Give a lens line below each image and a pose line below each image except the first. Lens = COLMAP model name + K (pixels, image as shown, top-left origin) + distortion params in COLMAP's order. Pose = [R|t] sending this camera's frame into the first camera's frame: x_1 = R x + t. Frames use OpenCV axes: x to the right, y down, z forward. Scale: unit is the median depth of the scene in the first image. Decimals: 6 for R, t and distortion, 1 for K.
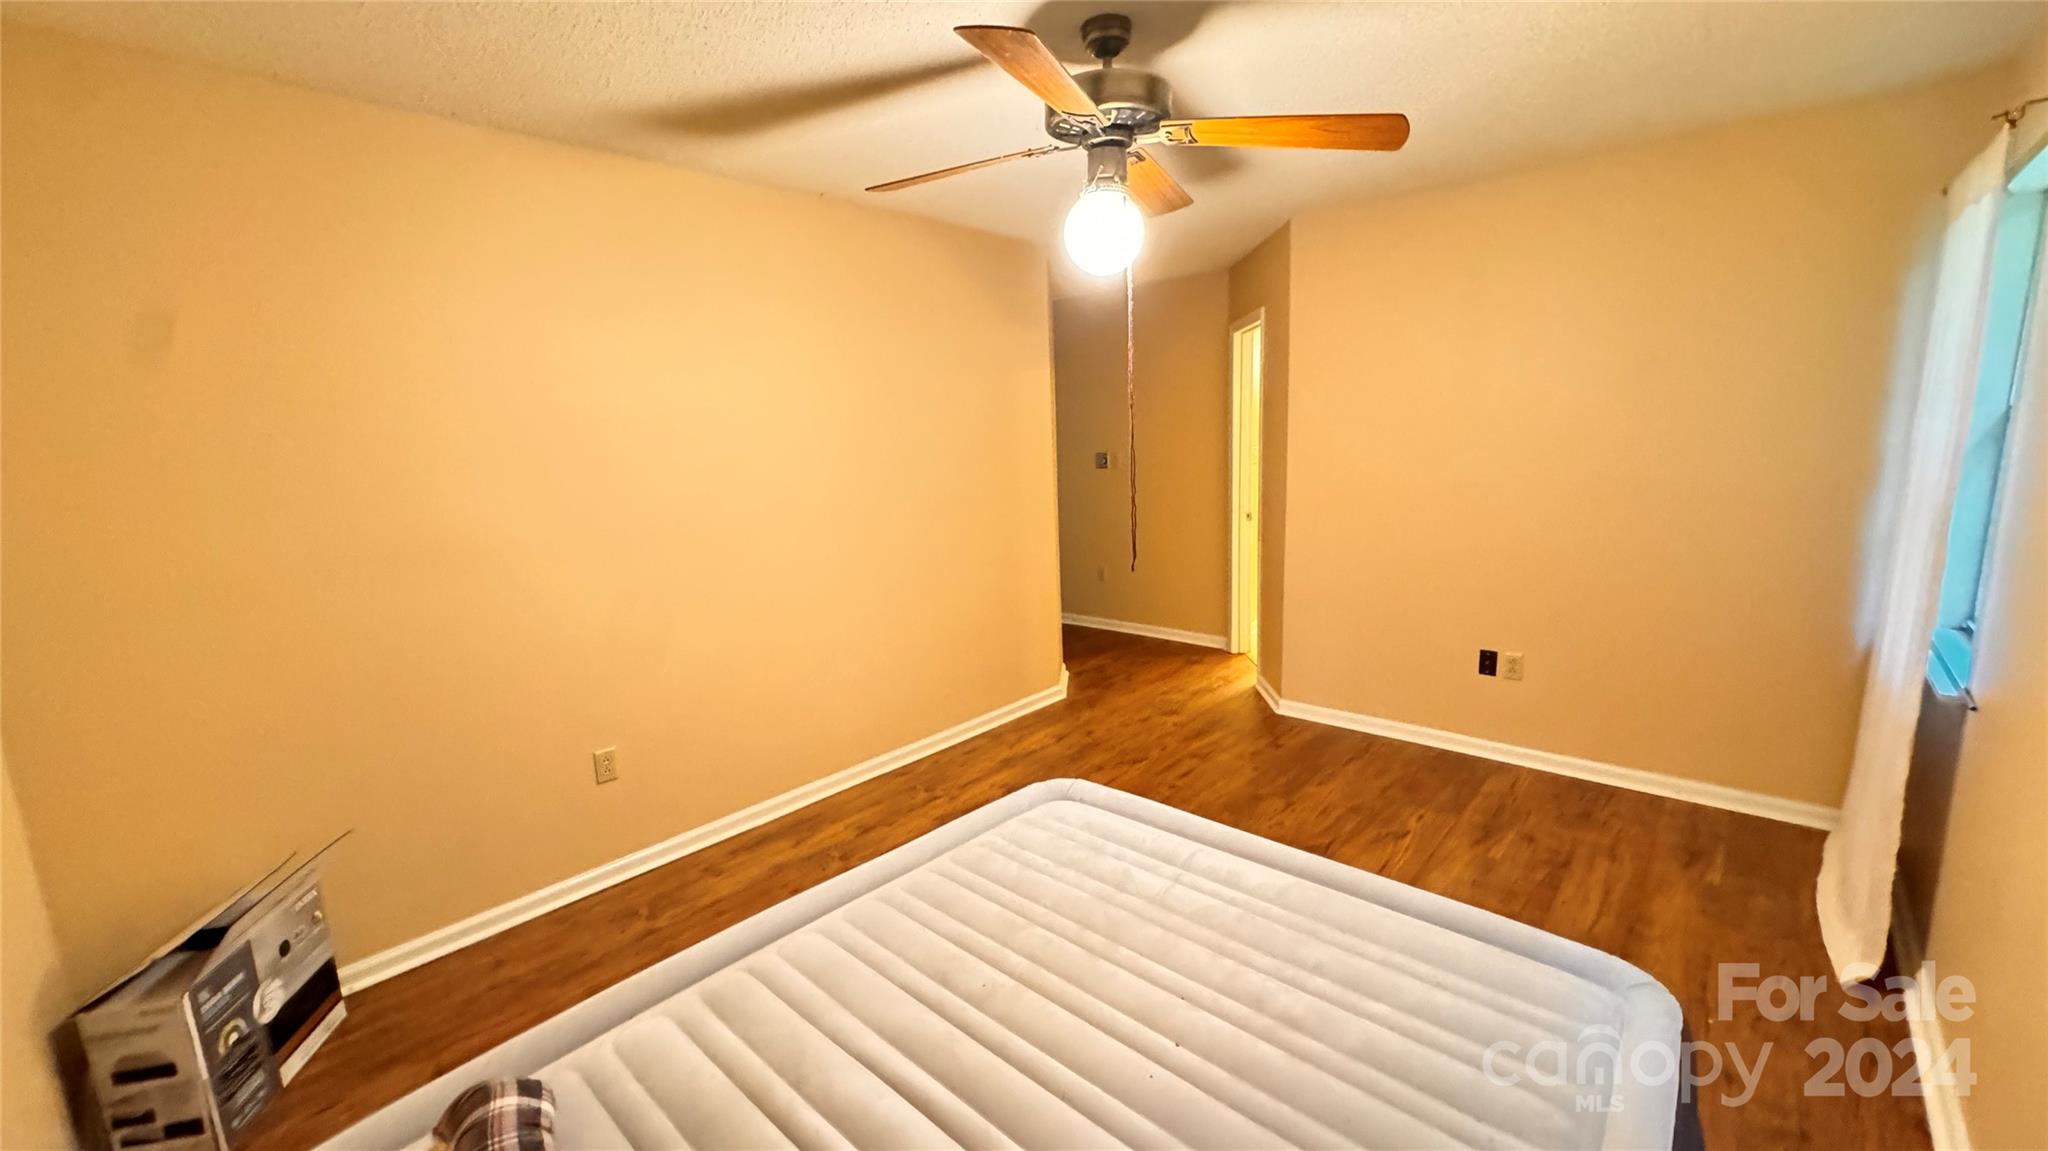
lens RADIAL K [[815.6, 0, 1015.9], [0, 815.6, 576.7], [0, 0, 1]] dist [-0.003183, -0.000353]
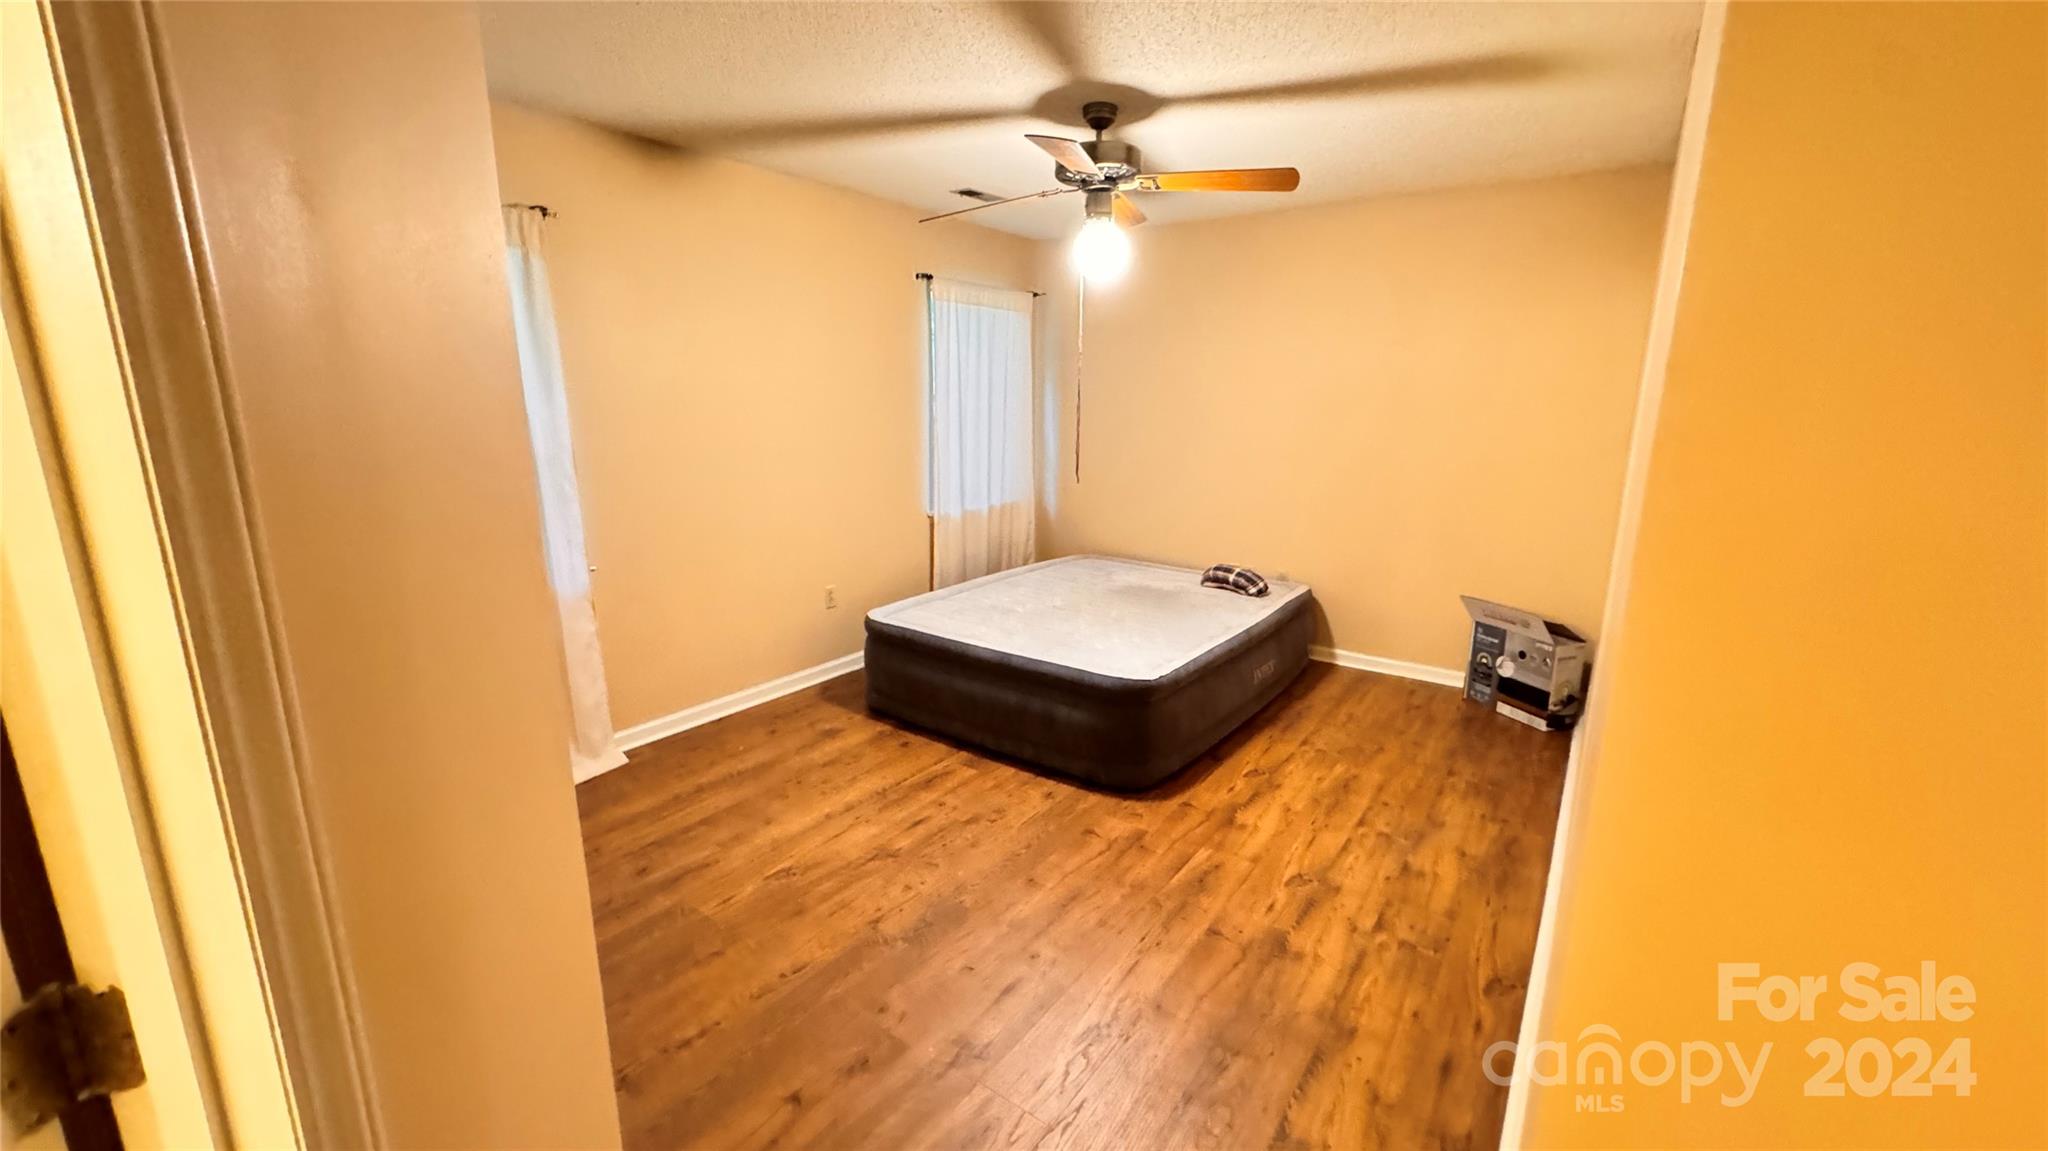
lens RADIAL K [[815.6, 0, 1015.9], [0, 815.6, 576.7], [0, 0, 1]] dist [-0.003183, -0.000353]
pose [[-0.993075, 0.061582, -0.100047, 0.271761], [0.016702, 0.916961, 0.398627, -0.293147], [0.116287, 0.394196, -0.911640, 1.585004]]
